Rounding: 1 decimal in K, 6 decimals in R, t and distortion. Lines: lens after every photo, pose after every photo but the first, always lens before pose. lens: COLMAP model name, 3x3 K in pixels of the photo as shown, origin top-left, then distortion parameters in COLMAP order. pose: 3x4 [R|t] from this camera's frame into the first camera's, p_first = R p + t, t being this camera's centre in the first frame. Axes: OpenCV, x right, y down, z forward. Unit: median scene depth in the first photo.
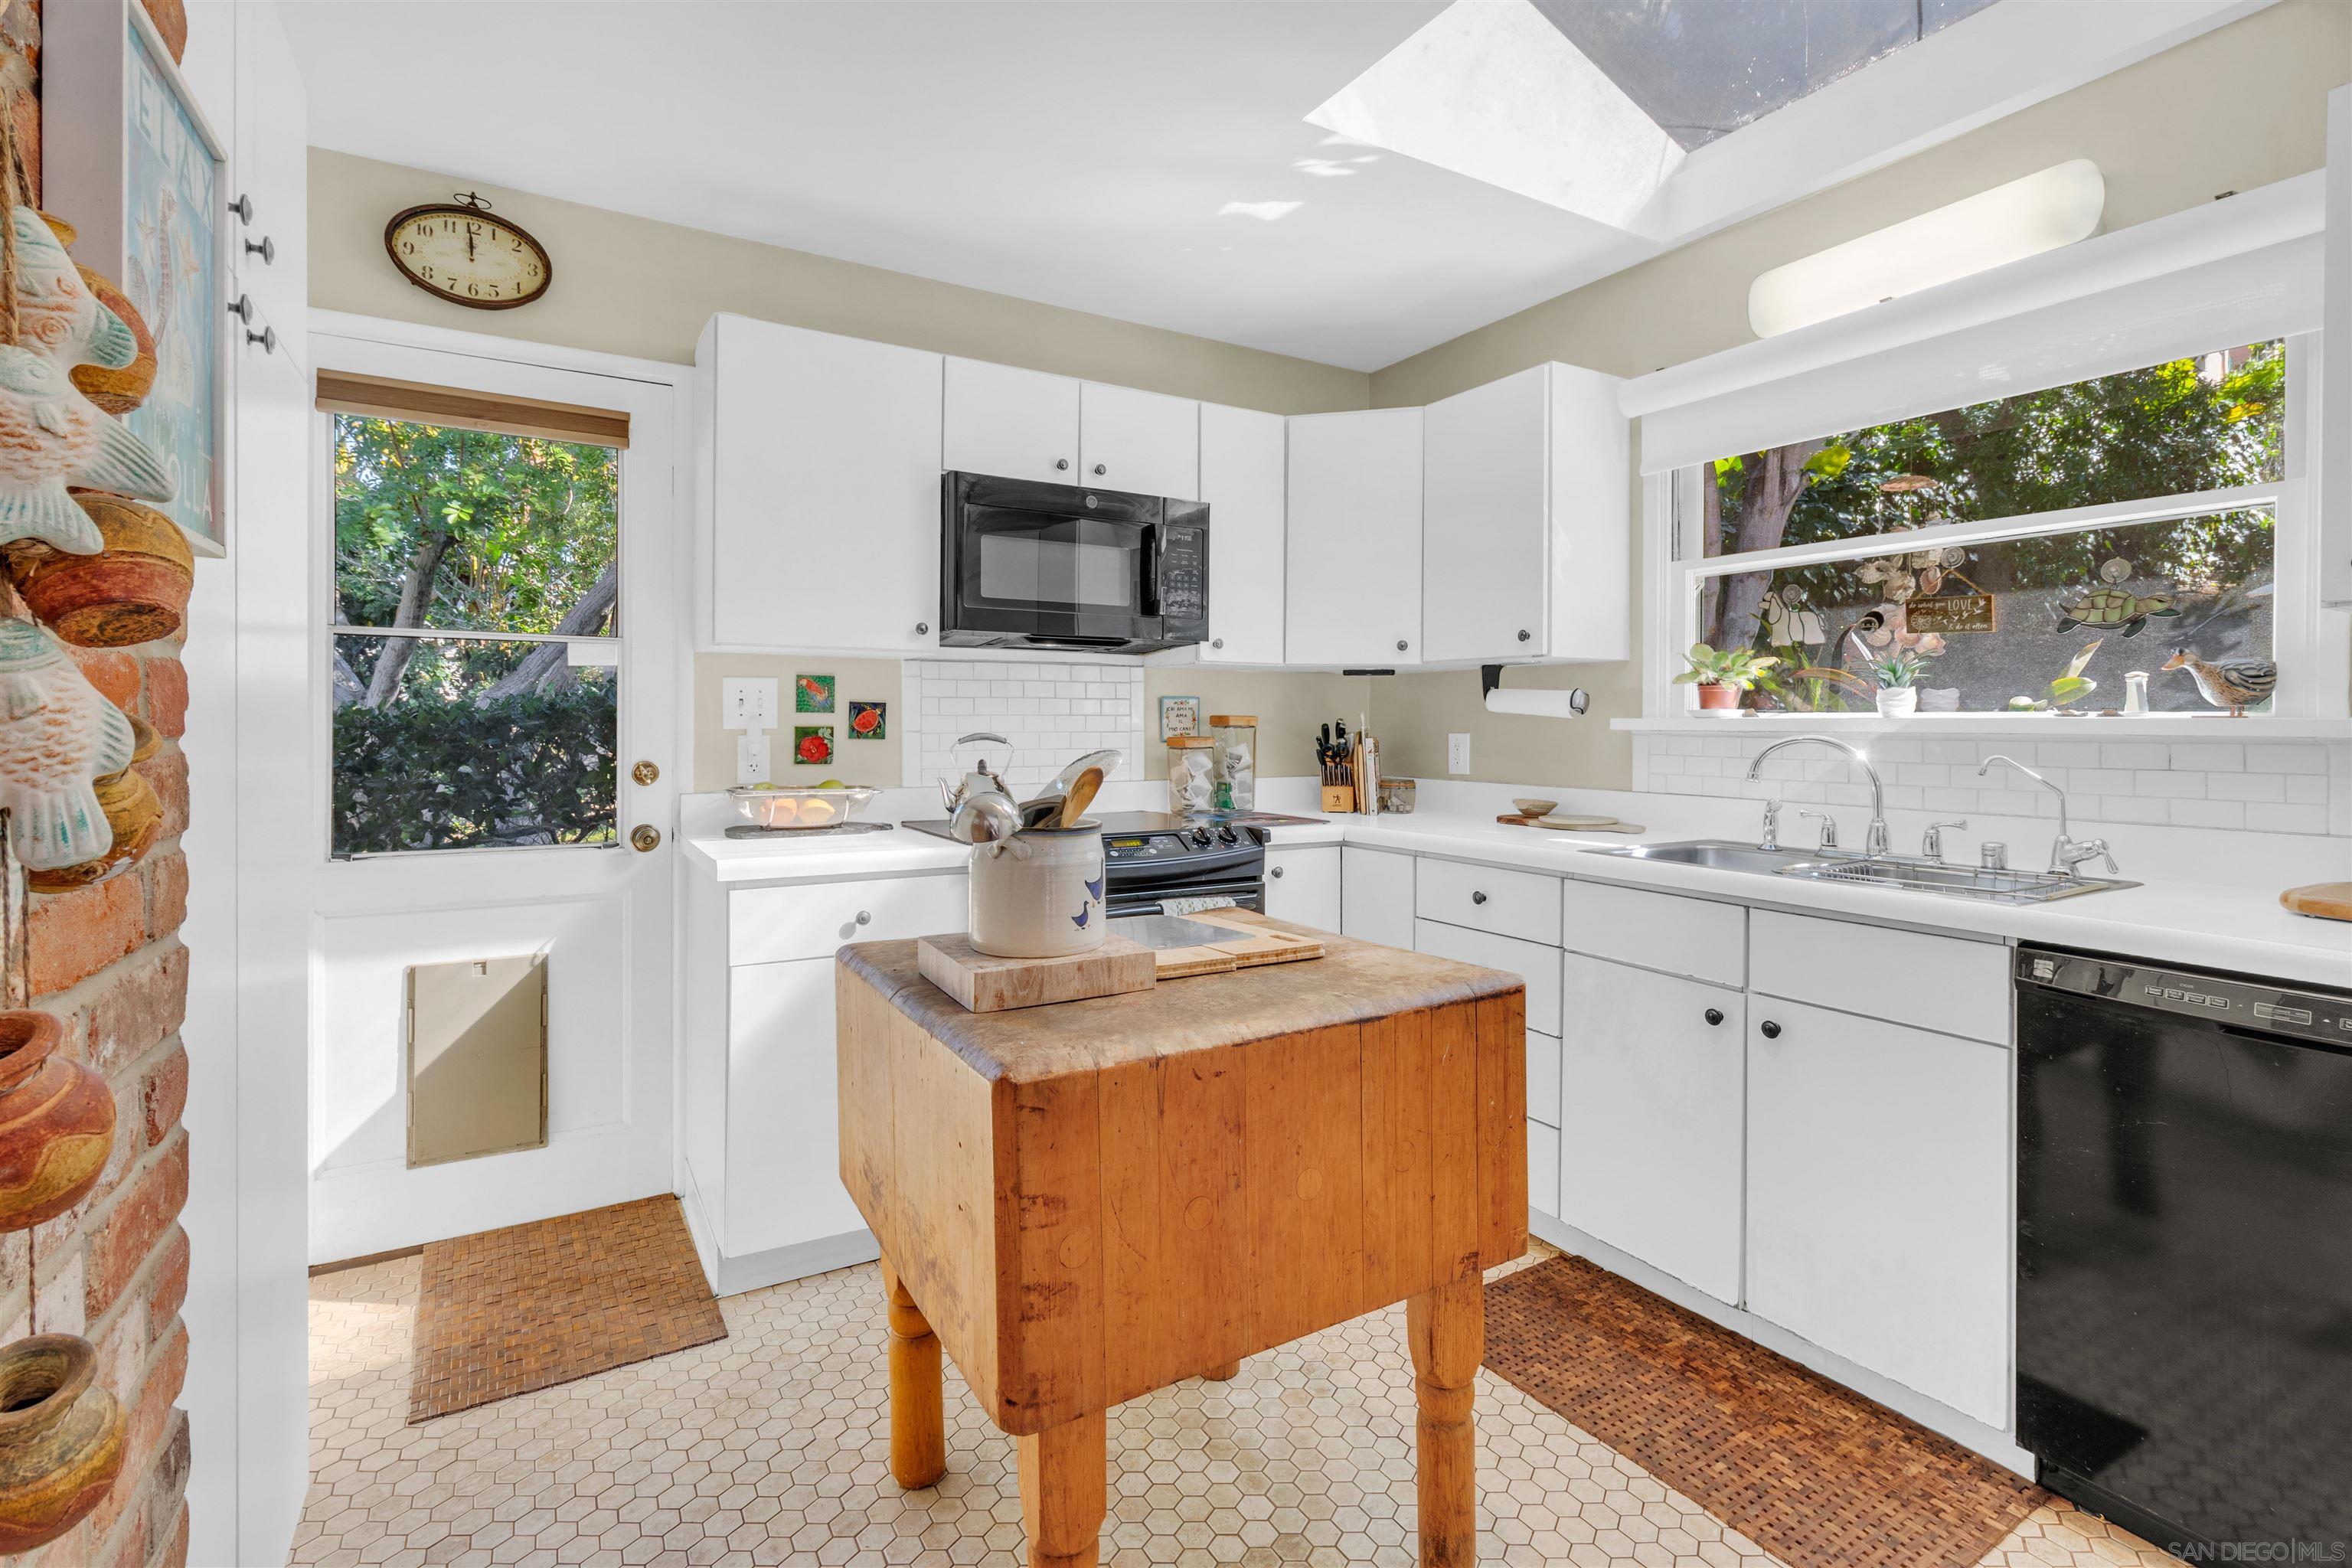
lens RADIAL K [[1097.8, 0, 1181.7], [0, 1097.8, 732.0], [0, 0, 1]] dist [0.002946, 0.000149]
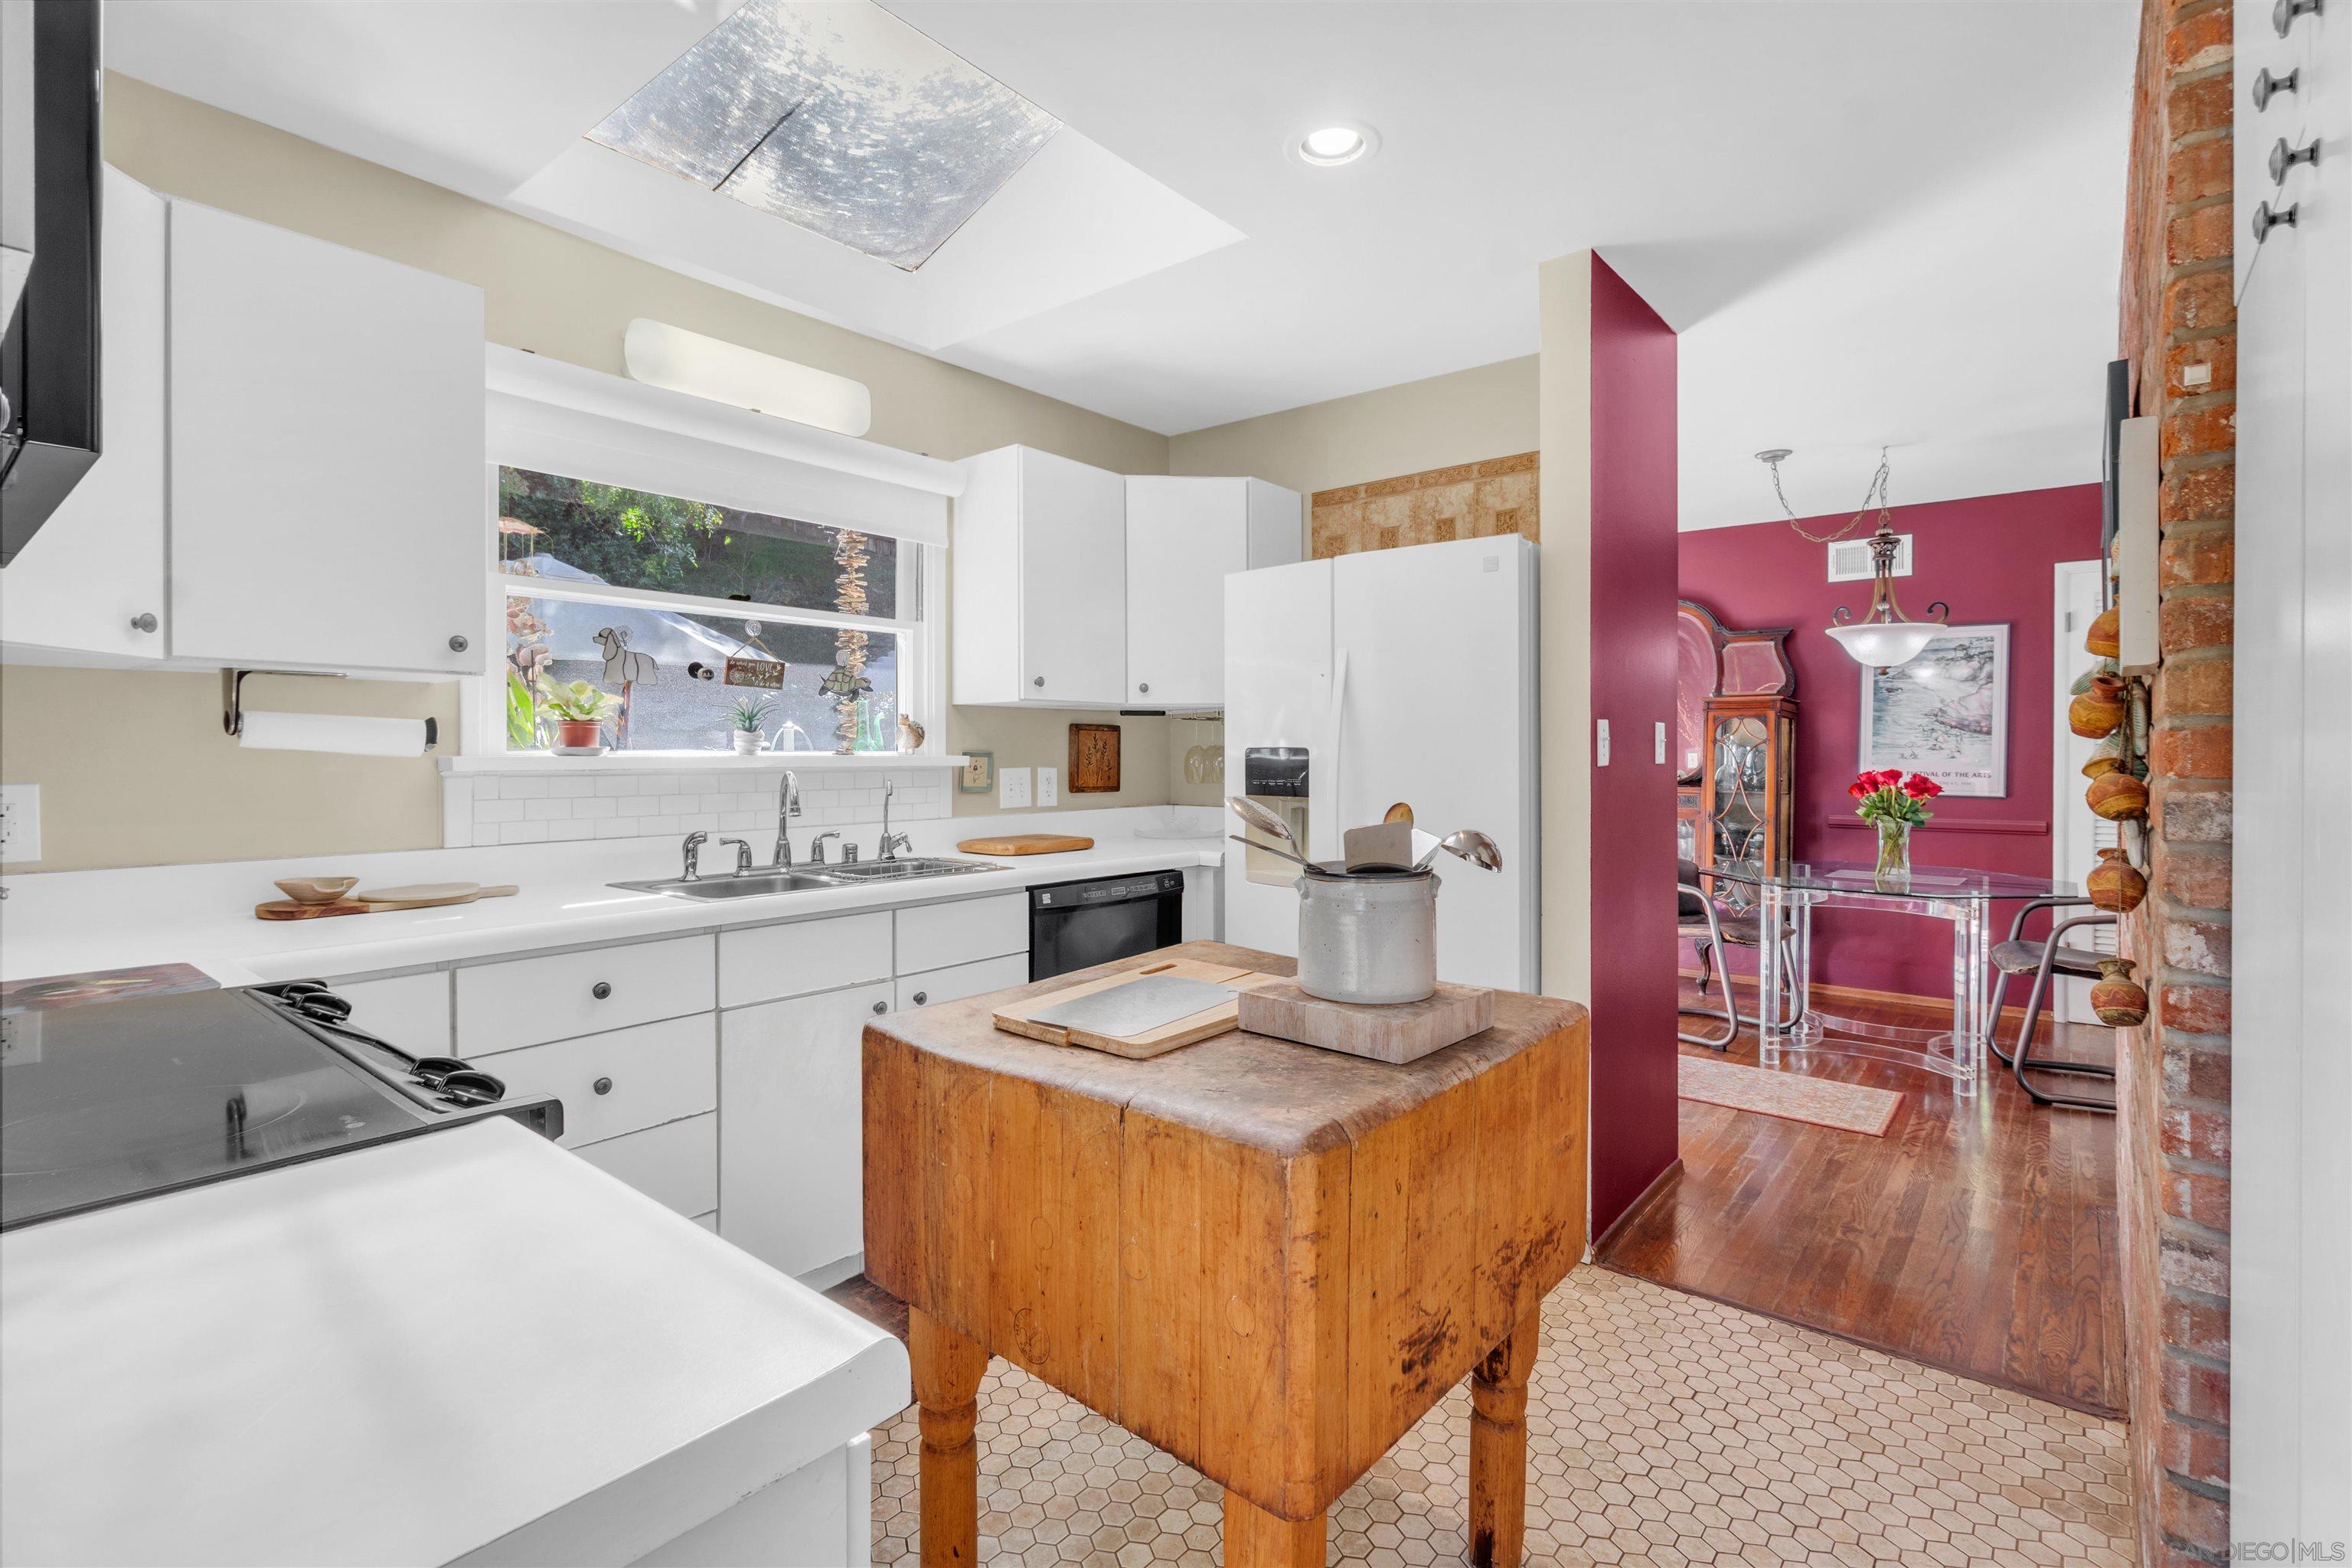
lens RADIAL K [[1081.6, 0, 1175.2], [0, 1081.6, 759.9], [0, 0, 1]] dist [0.001832, 0.000082]
pose [[-0.335714, -0.004603, 0.941953, -0.676708], [0.013477, 0.999862, 0.009690, -0.014084], [-0.941867, 0.015948, -0.335606, 1.028653]]
